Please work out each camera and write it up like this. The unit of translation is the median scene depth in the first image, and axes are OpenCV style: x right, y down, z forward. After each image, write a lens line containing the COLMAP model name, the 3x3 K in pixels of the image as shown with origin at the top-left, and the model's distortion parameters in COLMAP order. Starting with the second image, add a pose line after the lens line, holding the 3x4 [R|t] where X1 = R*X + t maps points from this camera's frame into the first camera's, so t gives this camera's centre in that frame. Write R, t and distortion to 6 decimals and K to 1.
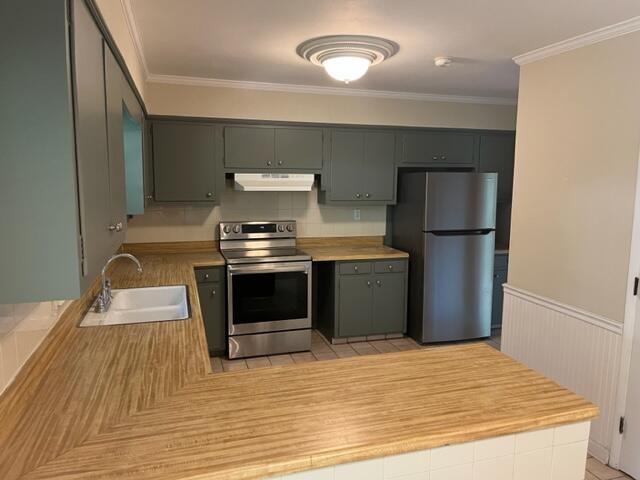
lens RADIAL K [[479.0, 0, 322.1], [0, 479.0, 239.3], [0, 0, 1]] dist [0.018539, 0.001868]
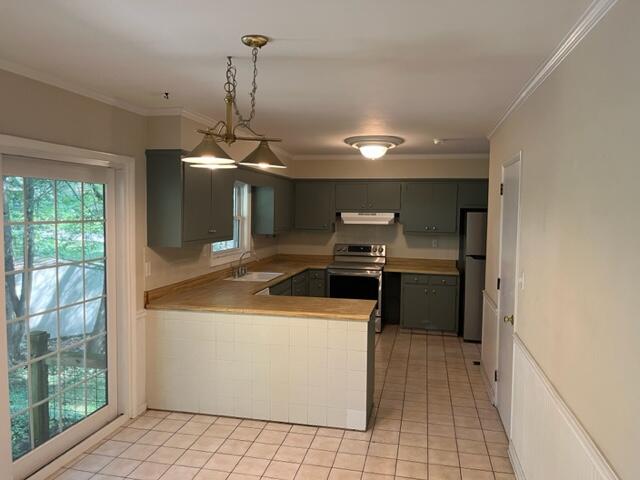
lens RADIAL K [[479.0, 0, 319.8], [0, 479.0, 239.5], [0, 0, 1]] dist [0.018539, 0.001868]
pose [[0.866266, 0.030377, -0.498658, 0.531356], [-0.072433, 0.995240, -0.065203, 0.057426], [0.494304, 0.092602, 0.864343, -0.380318]]
